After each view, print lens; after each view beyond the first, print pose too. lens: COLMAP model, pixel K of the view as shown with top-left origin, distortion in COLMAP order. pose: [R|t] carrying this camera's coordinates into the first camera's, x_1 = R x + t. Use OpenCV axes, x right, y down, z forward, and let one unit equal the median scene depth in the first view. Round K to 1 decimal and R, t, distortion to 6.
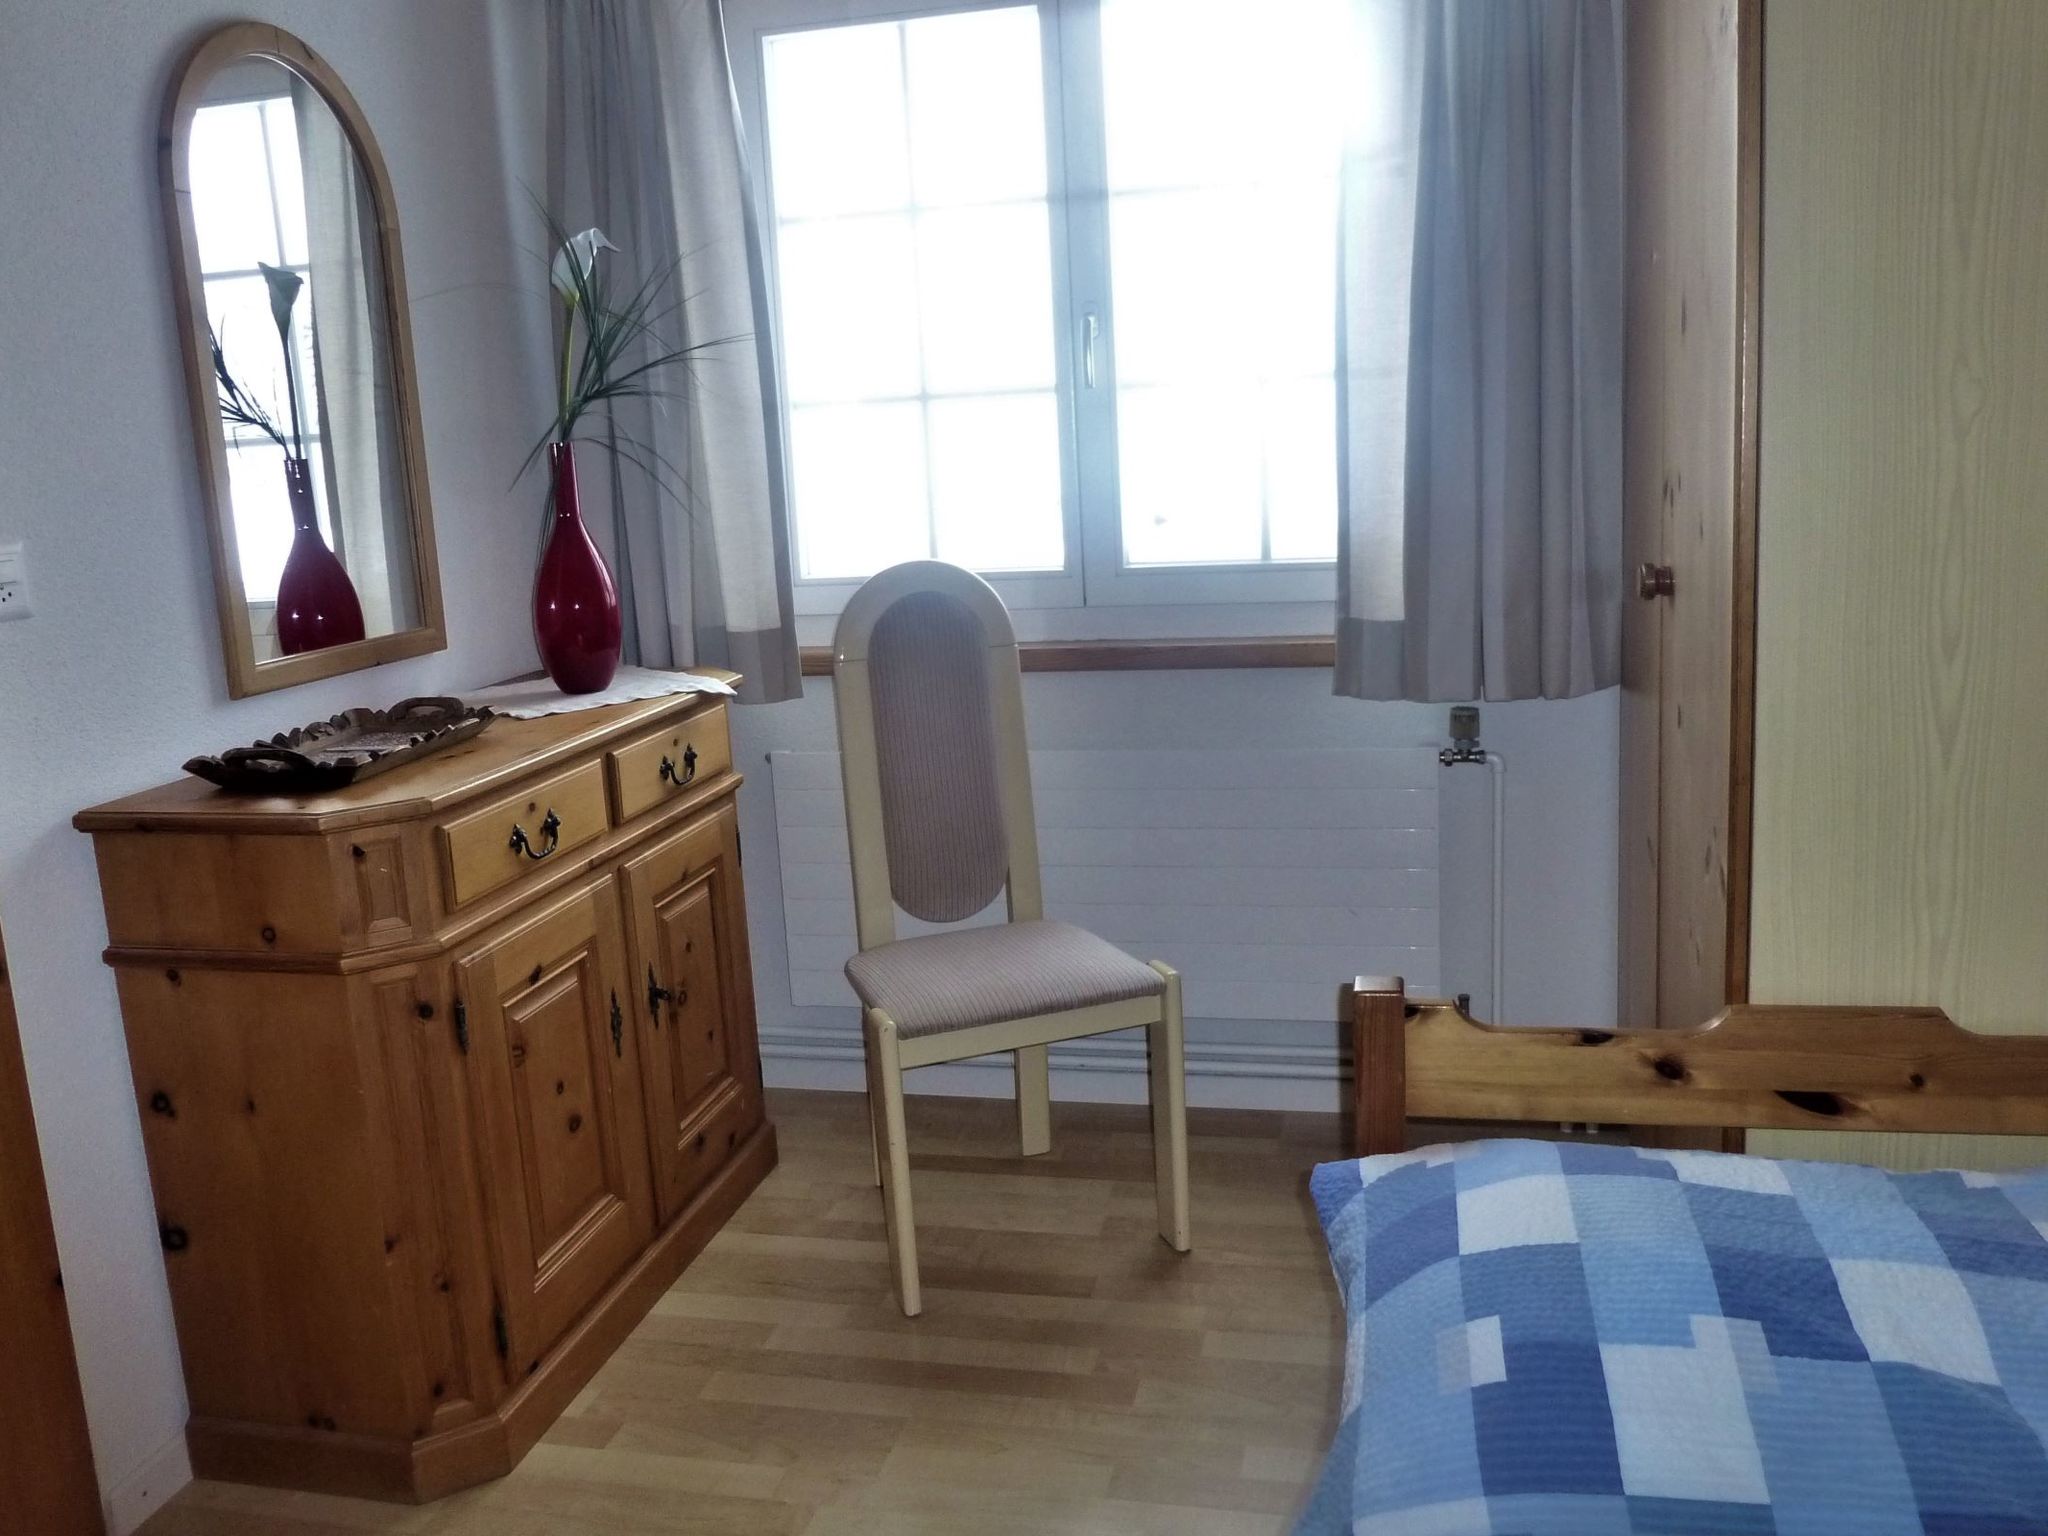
lens RADIAL K [[1681.1, 0, 1024.0], [0, 1681.1, 768.0], [0, 0, 1]] dist [0.003624, 0.001824]
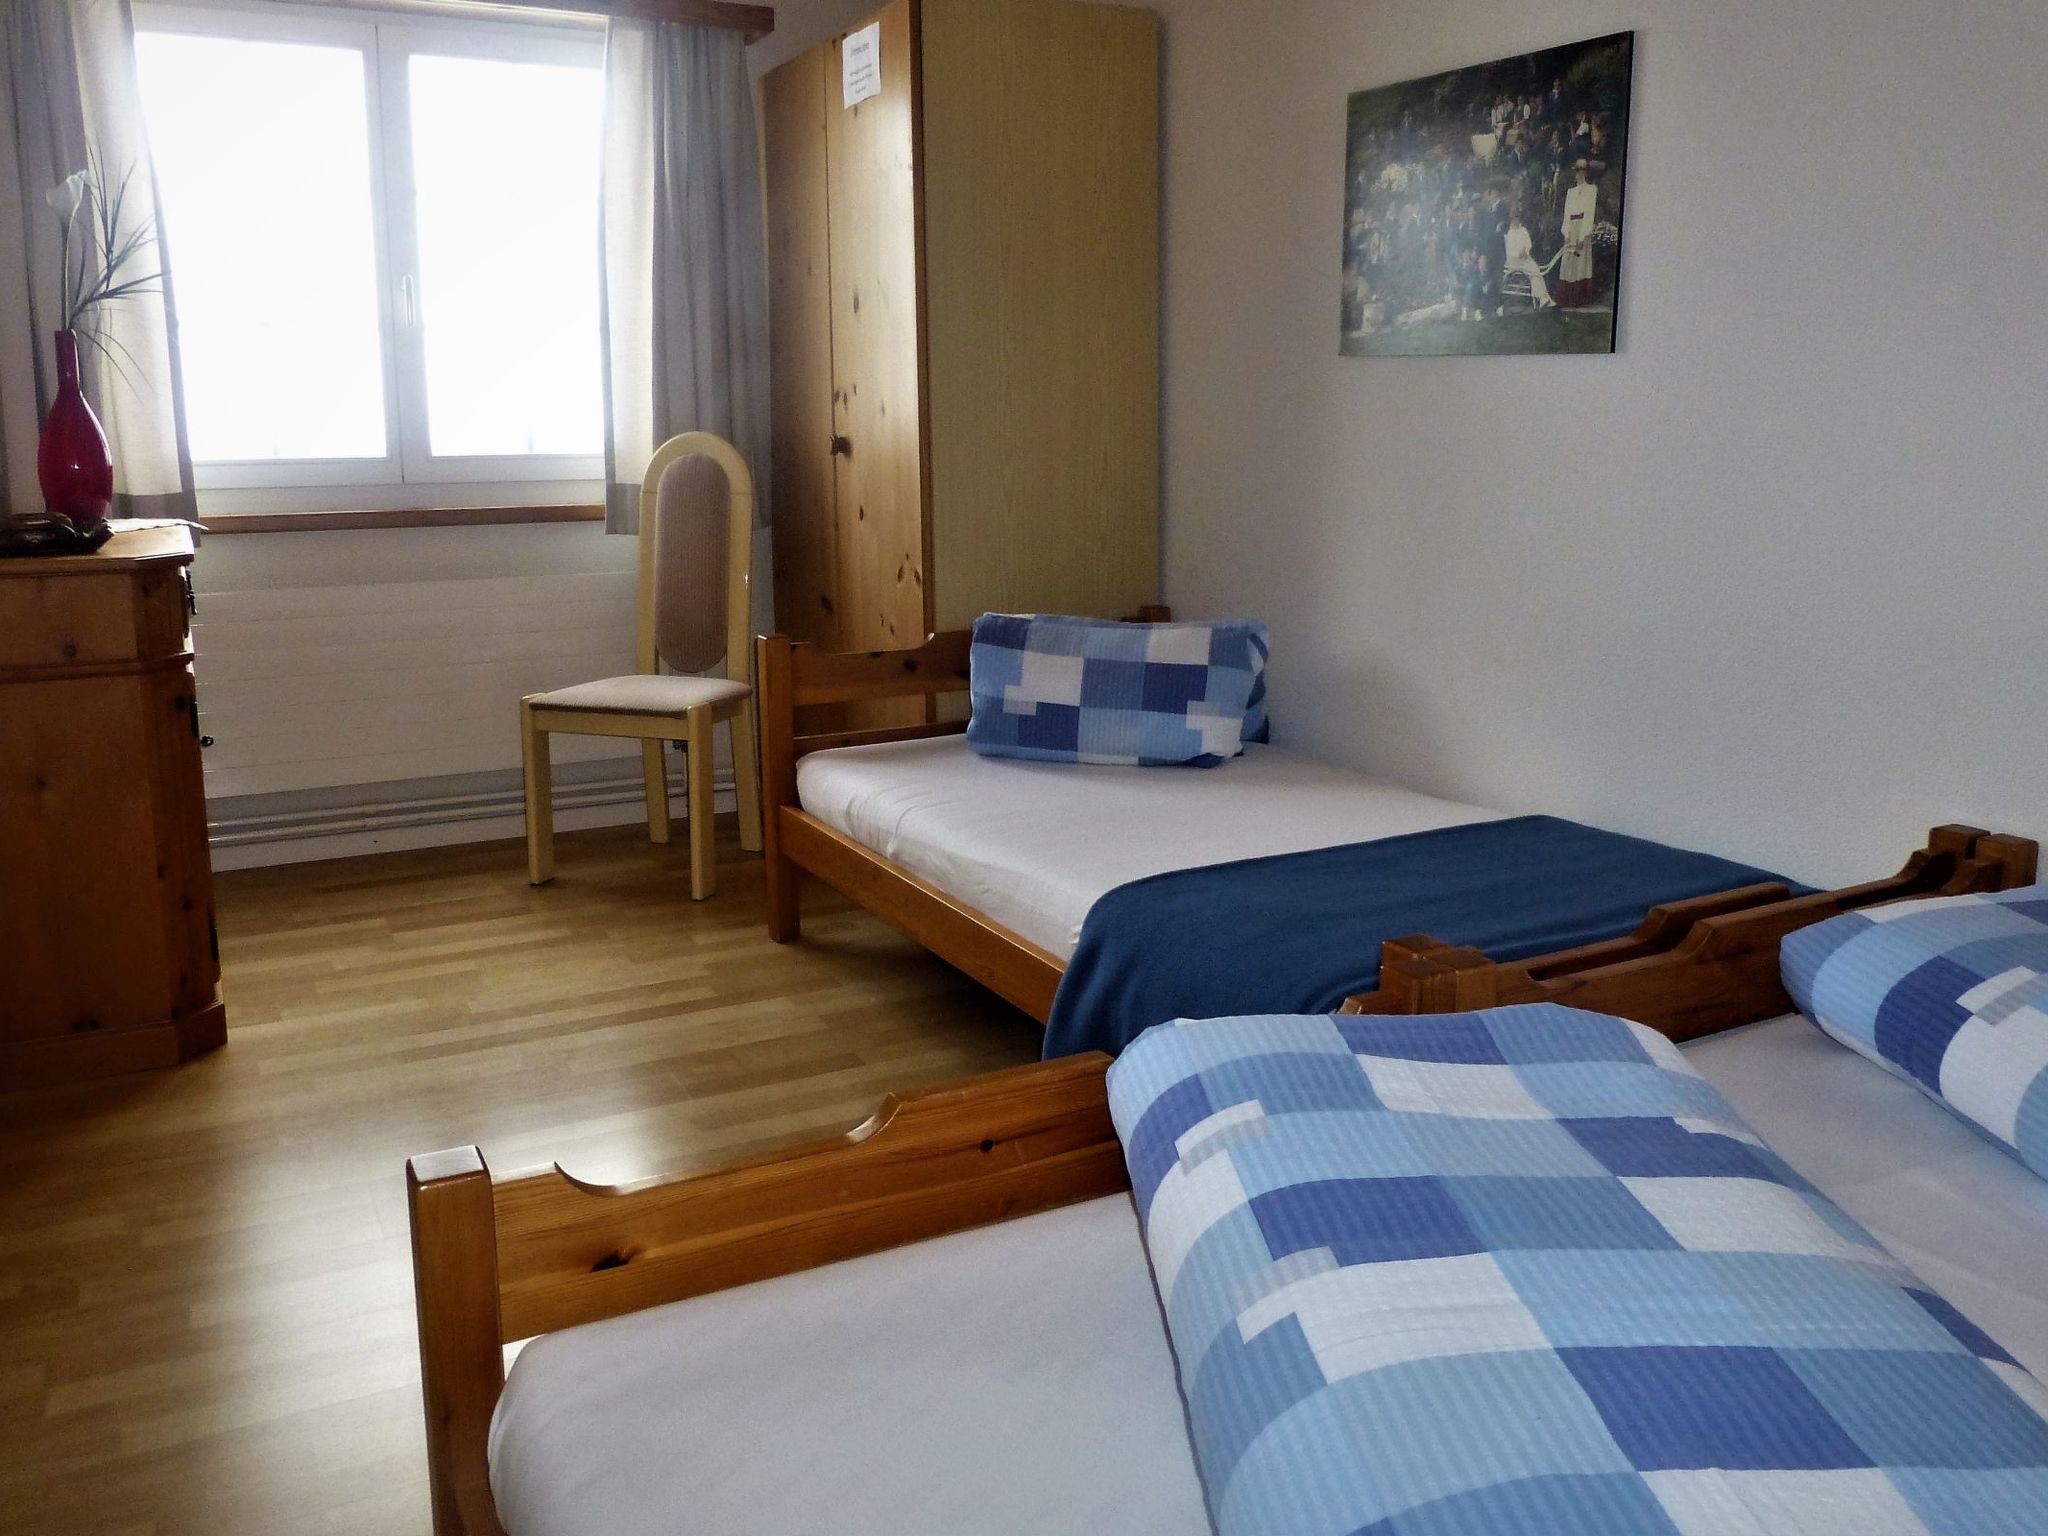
lens RADIAL K [[1681.1, 0, 1024.0], [0, 1681.1, 768.0], [0, 0, 1]] dist [0.003624, 0.001824]
pose [[0.767883, -0.086588, 0.634711, -0.532168], [0.097983, 0.995039, 0.017204, 0.181130], [-0.633052, 0.048980, 0.772558, -0.429152]]
